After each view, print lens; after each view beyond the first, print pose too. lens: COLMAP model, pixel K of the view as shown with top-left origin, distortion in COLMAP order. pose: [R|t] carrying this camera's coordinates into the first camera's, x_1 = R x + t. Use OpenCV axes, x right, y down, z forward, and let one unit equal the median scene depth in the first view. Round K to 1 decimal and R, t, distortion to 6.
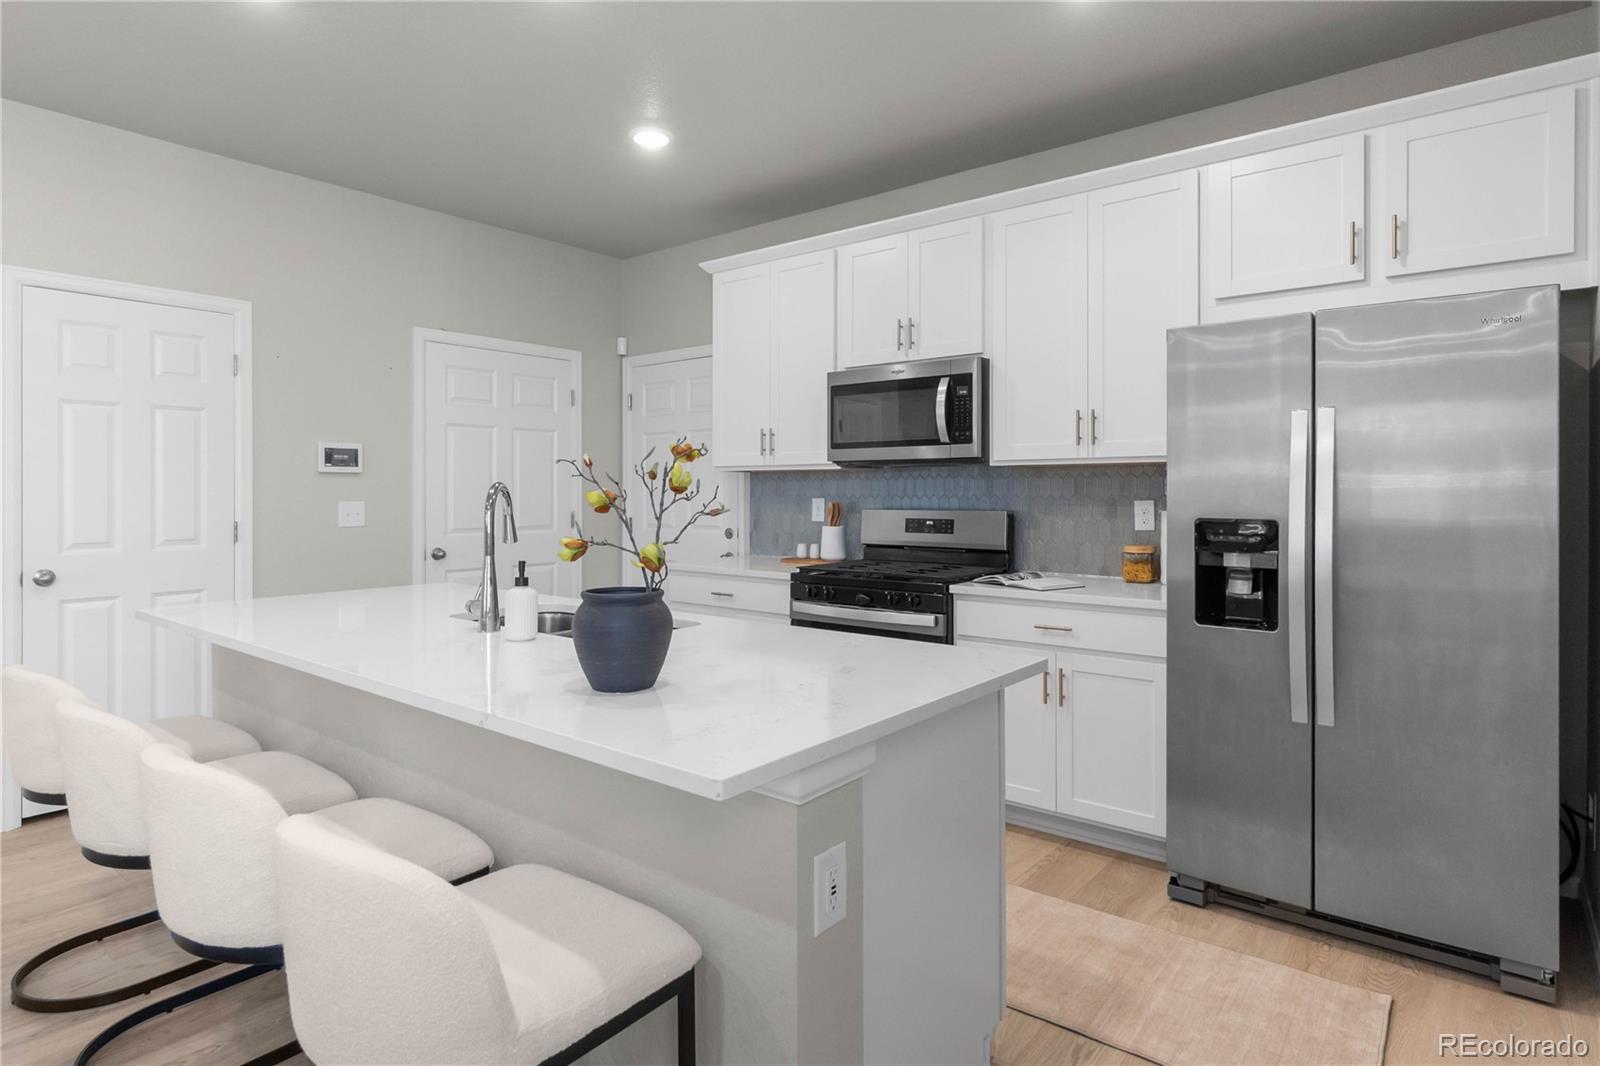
lens RADIAL K [[866.5, 0, 792.4], [0, 866.5, 497.3], [0, 0, 1]] dist [0.001318, 0.000856]
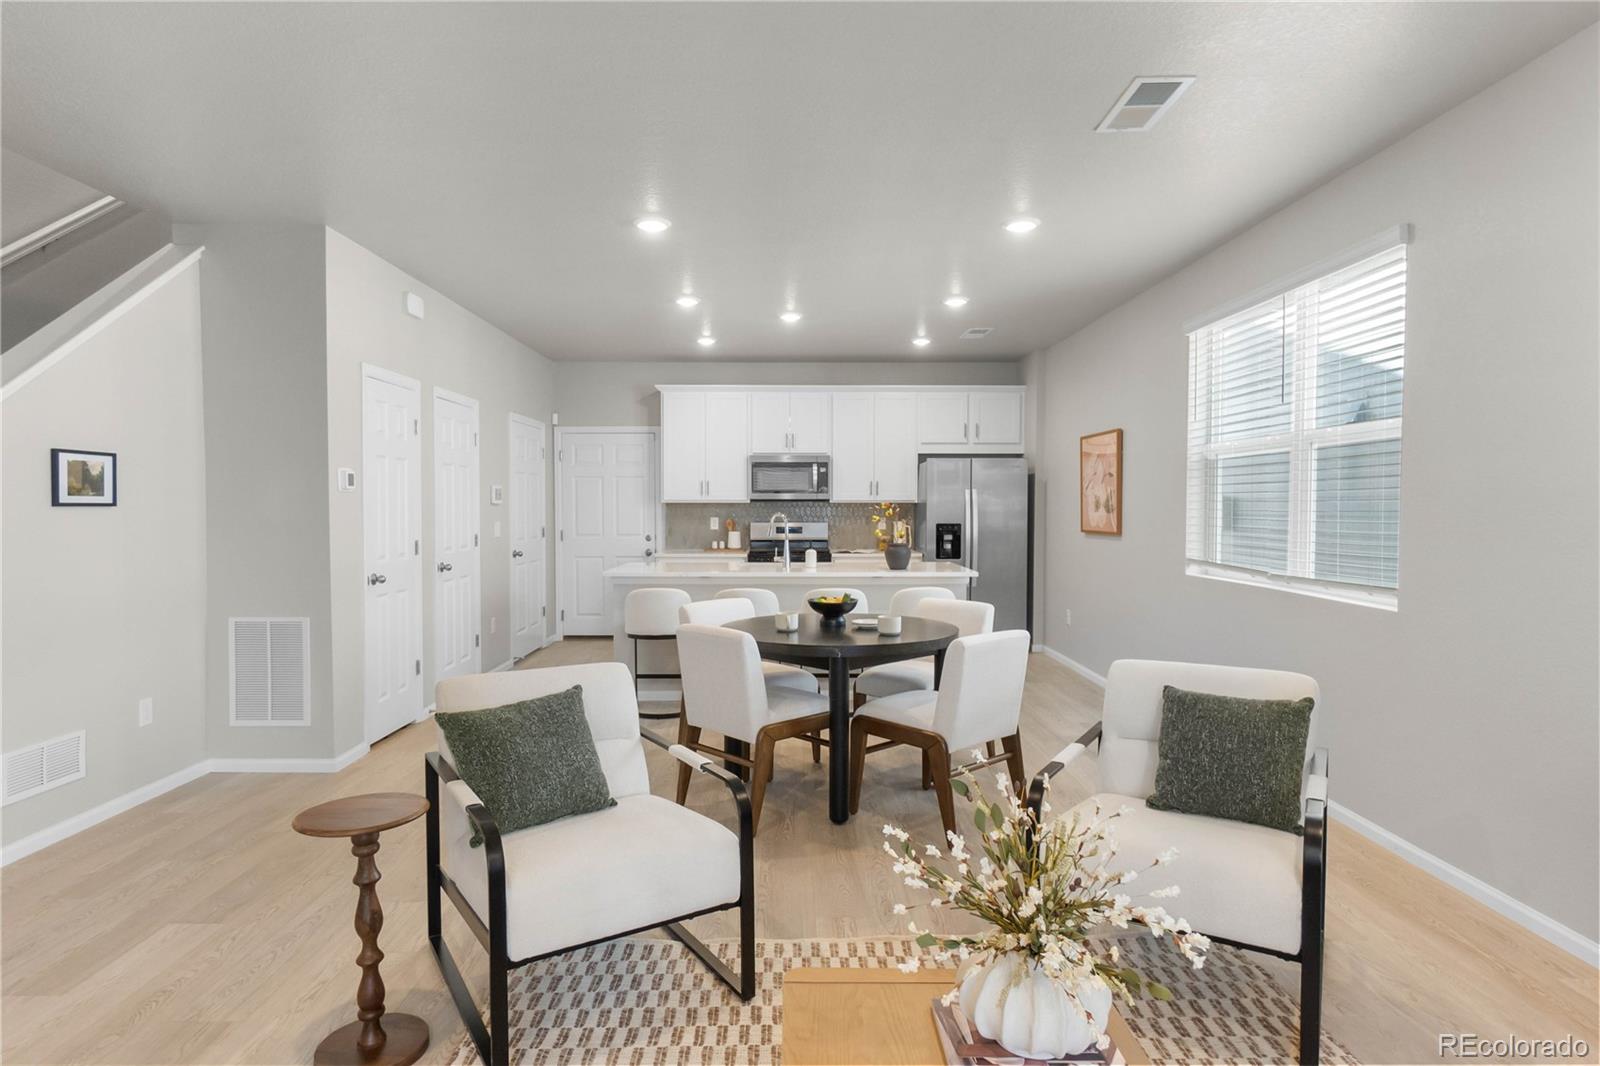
lens RADIAL K [[899.7, 0, 815.4], [0, 899.7, 533.0], [0, 0, 1]] dist [-0.006378, -0.001884]
pose [[0.760511, -0.017798, 0.649081, -1.324573], [0.002212, 0.999689, 0.024820, -0.015184], [-0.649322, -0.017440, 0.760314, -0.769002]]
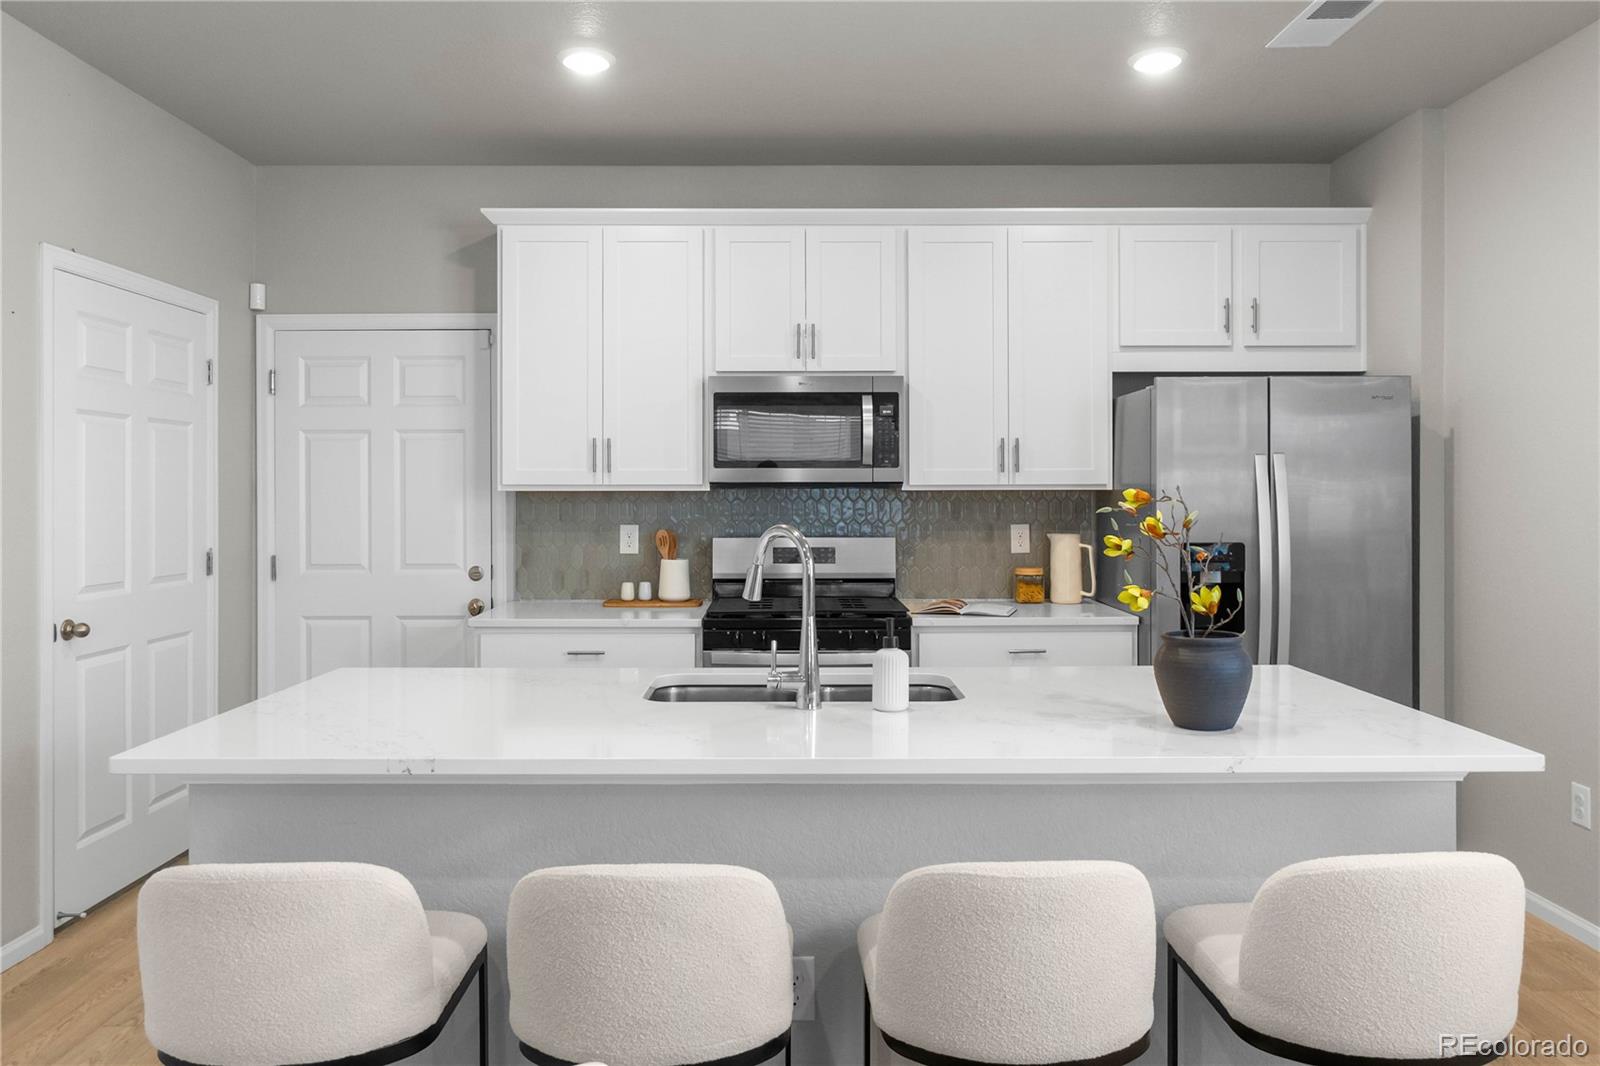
lens RADIAL K [[1133.5, 0, 819.5], [0, 1133.5, 499.3], [0, 0, 1]] dist [-0.003783, -0.008327]
pose [[0.769401, -0.002431, 0.638762, -0.627831], [0.005339, 0.999982, -0.002626, -0.023257], [-0.638744, 0.005431, 0.769400, 0.100090]]
